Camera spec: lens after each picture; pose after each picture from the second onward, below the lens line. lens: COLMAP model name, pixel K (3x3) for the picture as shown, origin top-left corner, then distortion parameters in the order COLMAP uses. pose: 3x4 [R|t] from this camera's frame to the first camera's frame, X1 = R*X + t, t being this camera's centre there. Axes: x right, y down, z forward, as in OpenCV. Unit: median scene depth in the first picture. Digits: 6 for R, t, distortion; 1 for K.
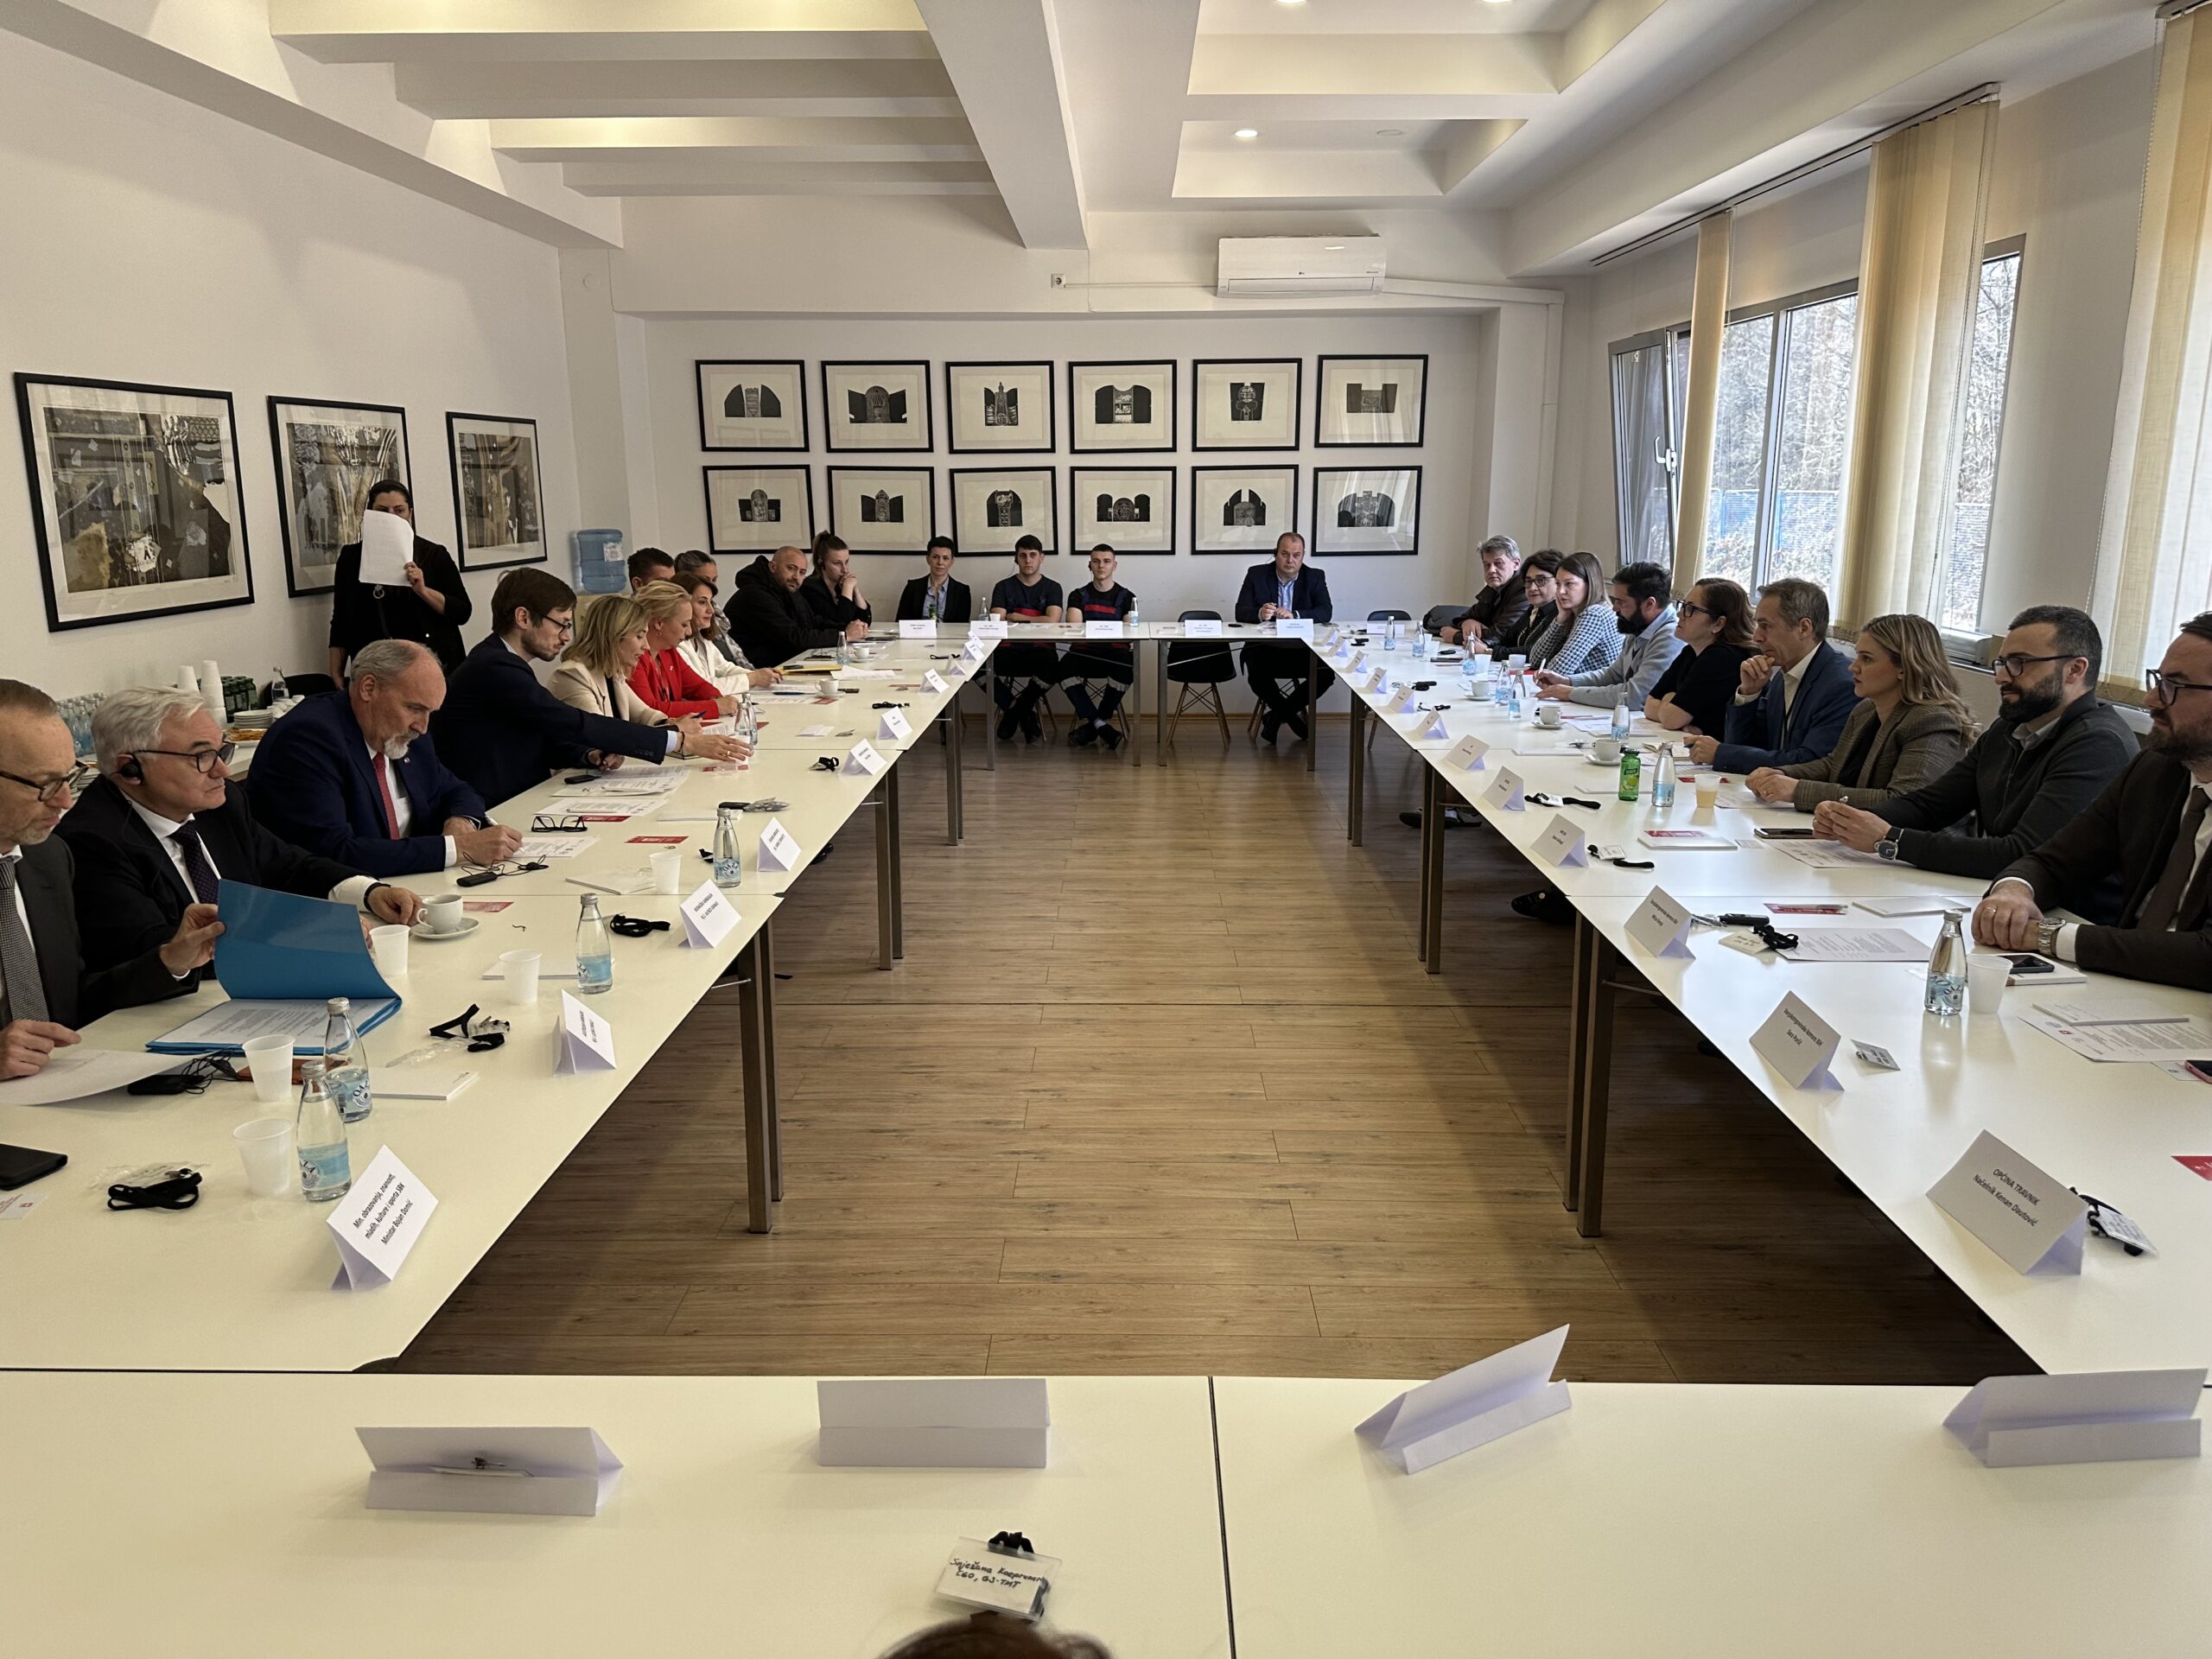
lens RADIAL K [[1522.3, 0, 1102.5], [0, 1522.3, 820.7], [0, 0, 1]] dist [-0.023530, -0.011896]
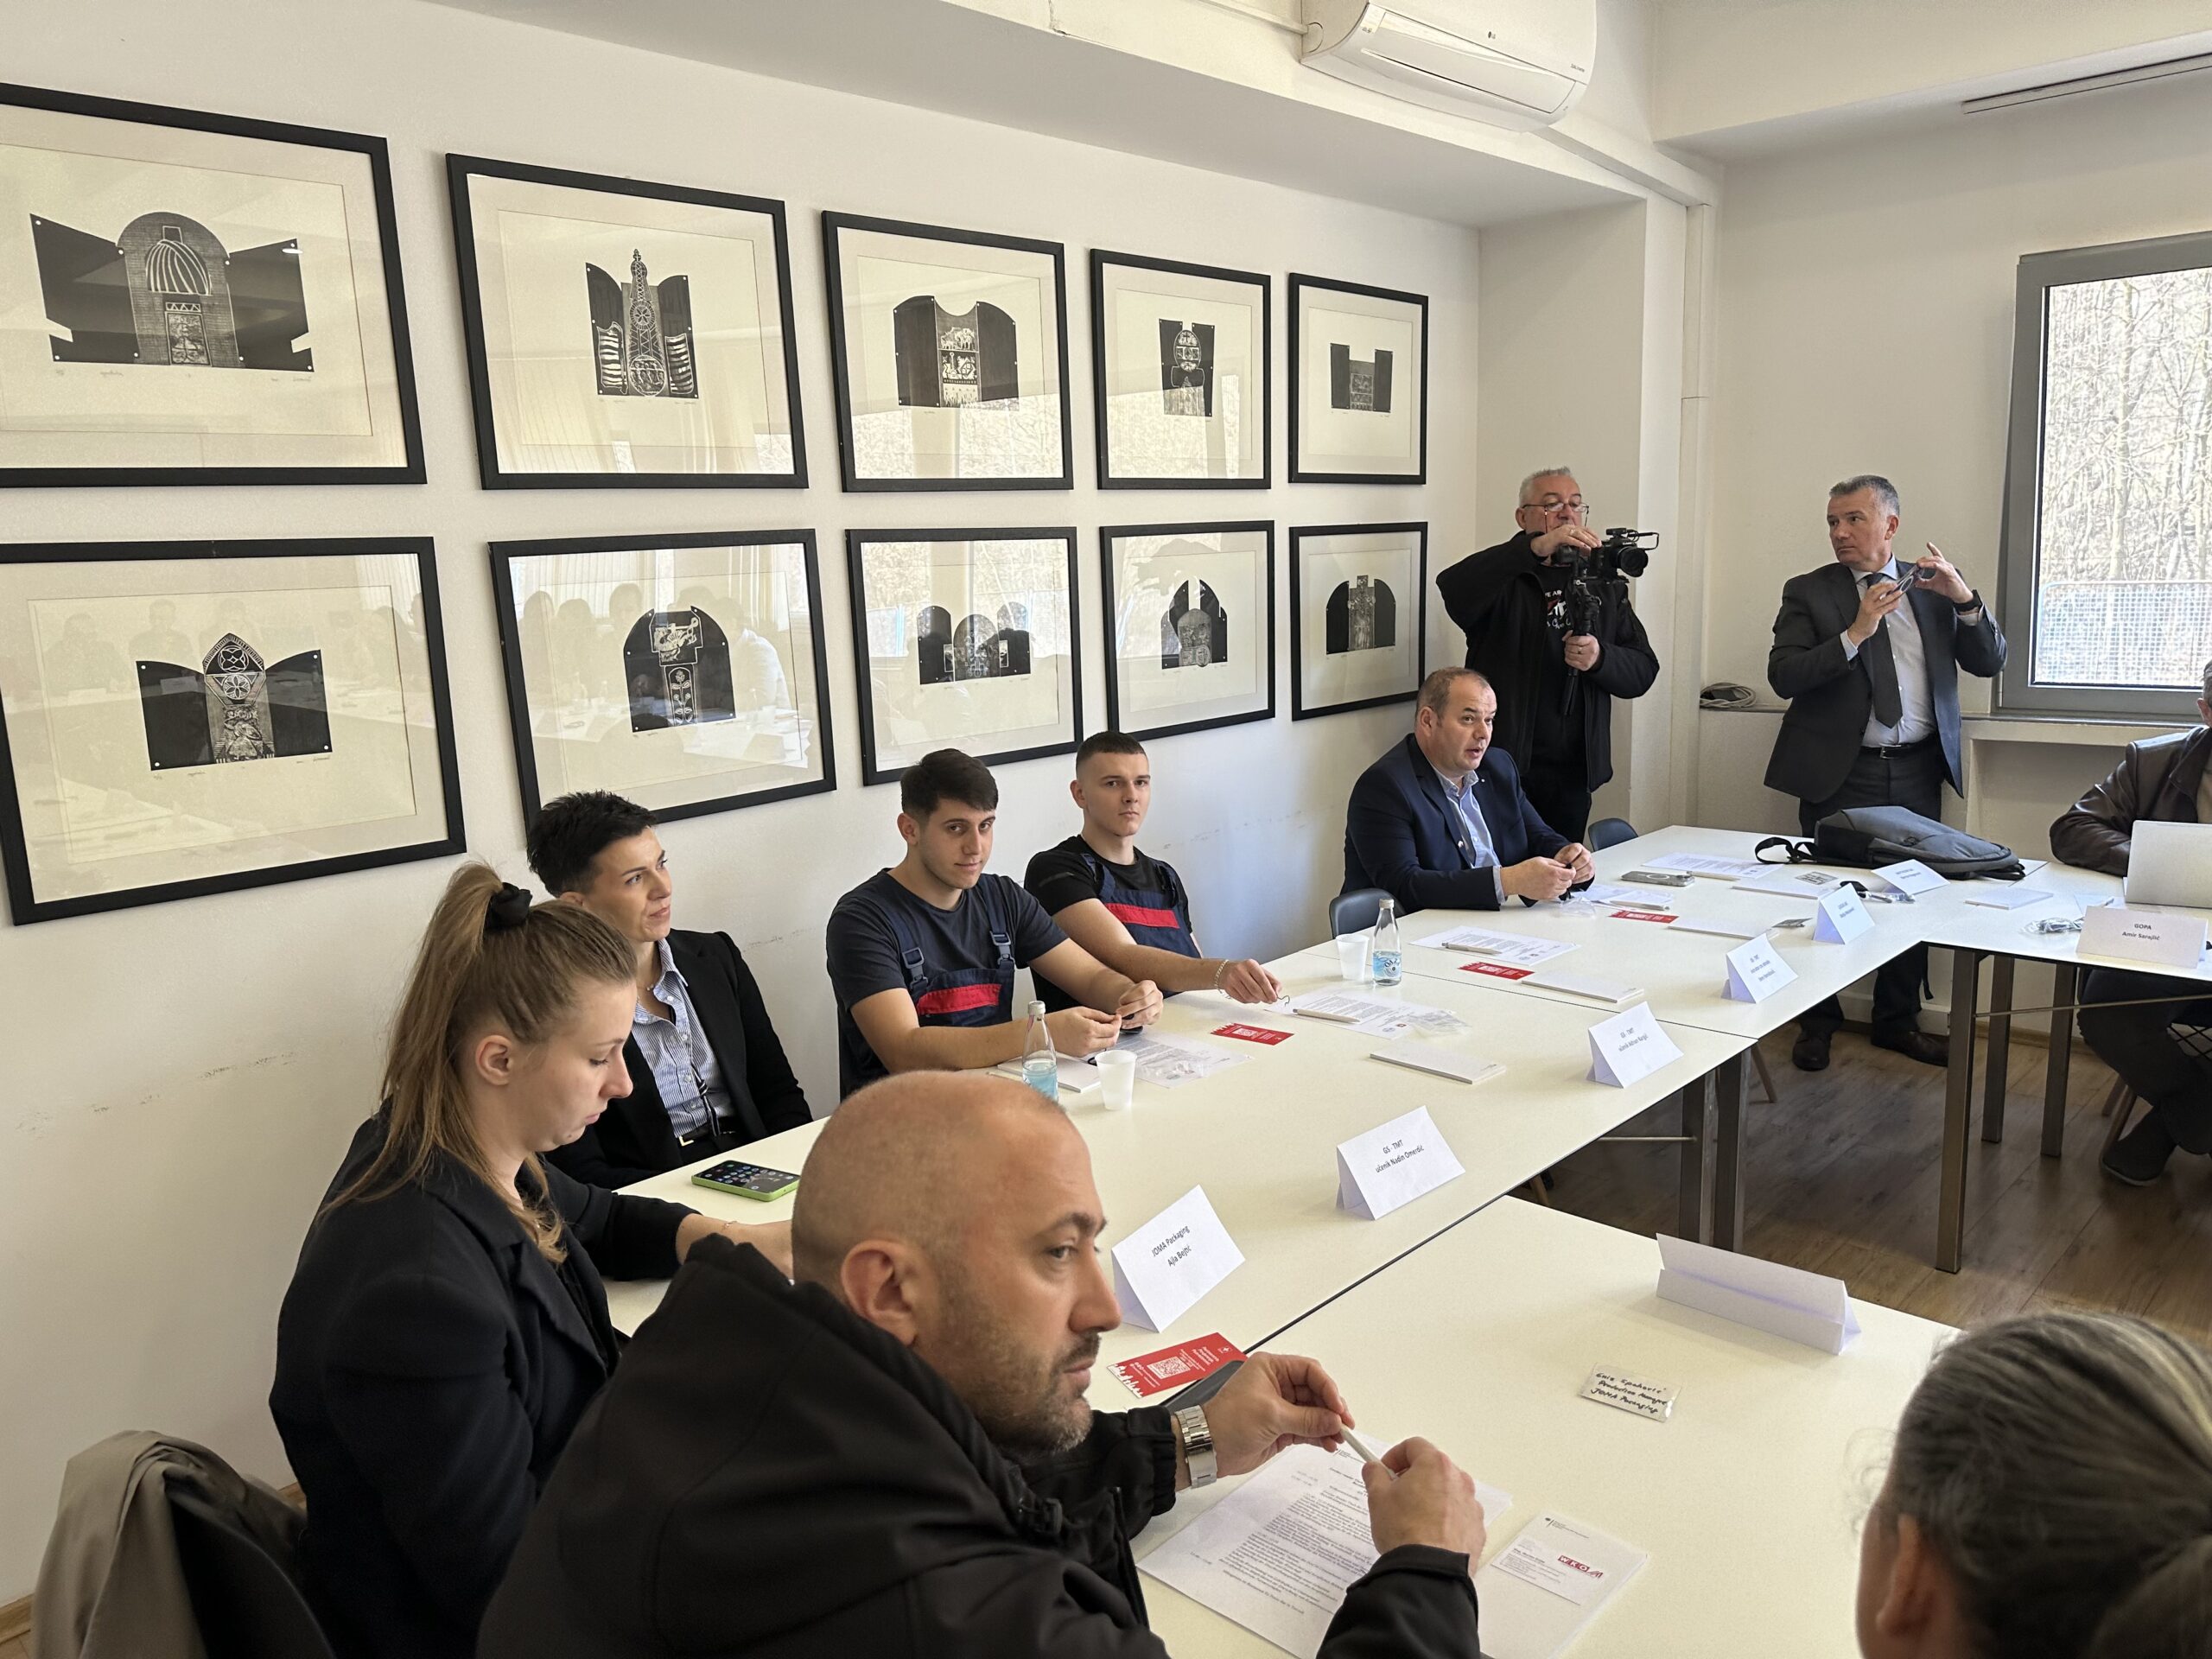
lens RADIAL K [[1522.3, 0, 1101.5], [0, 1522.3, 848.1], [0, 0, 1]] dist [-0.023530, -0.011896]
pose [[0.709719, -0.153054, 0.687658, -0.220836], [0.186766, 0.982065, 0.025824, -0.162114], [-0.679278, 0.110103, 0.725575, 0.726192]]
